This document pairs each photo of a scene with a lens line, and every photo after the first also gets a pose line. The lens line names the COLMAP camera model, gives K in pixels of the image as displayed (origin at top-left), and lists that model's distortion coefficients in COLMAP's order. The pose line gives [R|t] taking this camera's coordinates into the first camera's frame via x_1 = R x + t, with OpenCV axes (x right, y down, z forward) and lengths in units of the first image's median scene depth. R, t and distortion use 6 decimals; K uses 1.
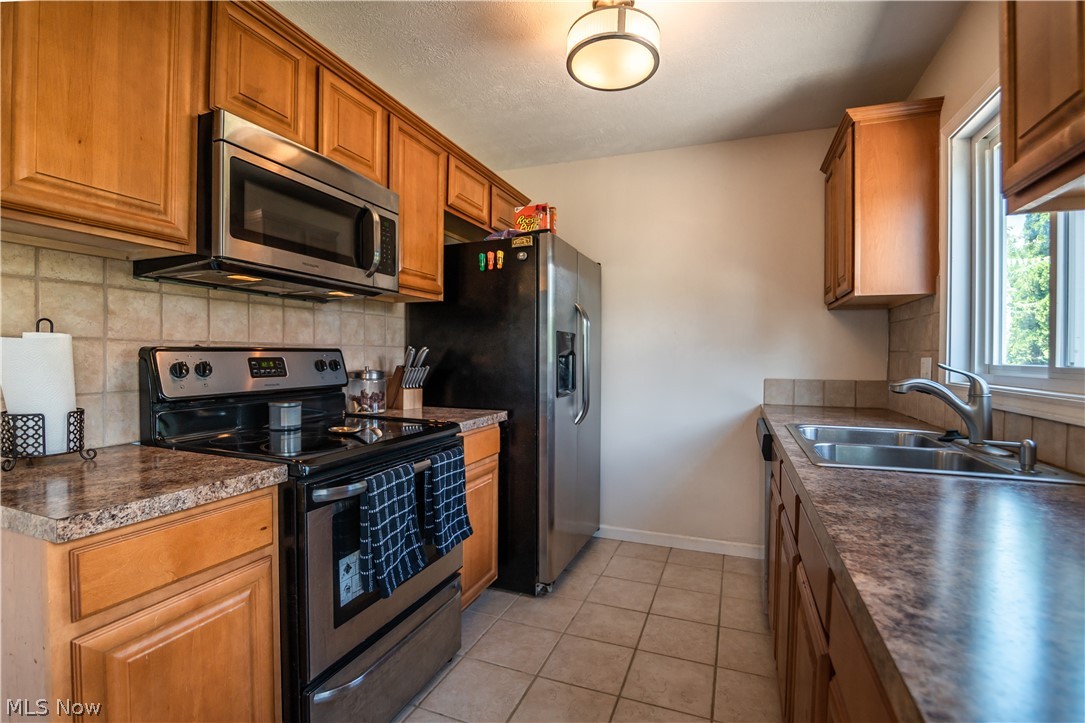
lens RADIAL K [[498.2, 0, 539.1], [0, 498.2, 357.3], [0, 0, 1]] dist [-0.032640, -0.000161]
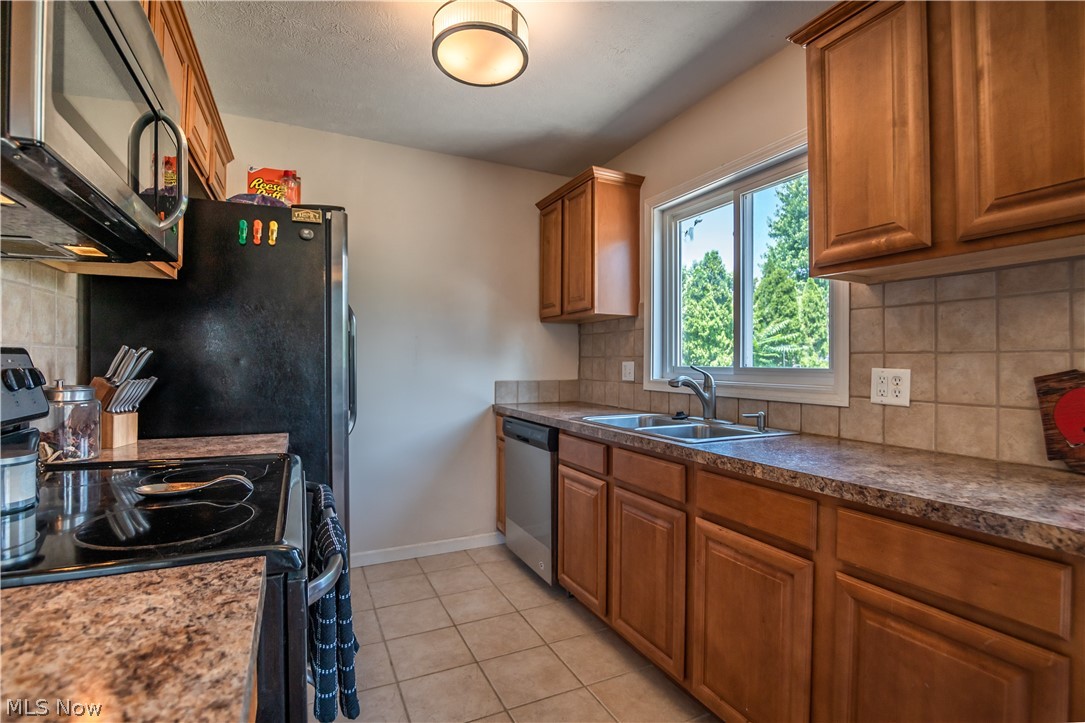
lens RADIAL K [[498.2, 0, 543.1], [0, 498.2, 359.5], [0, 0, 1]] dist [-0.032640, -0.000161]
pose [[0.678816, 0.000697, 0.734308, -0.348670], [0.002902, 0.999989, -0.003632, -0.001334], [-0.734303, 0.004597, 0.678806, 0.195782]]
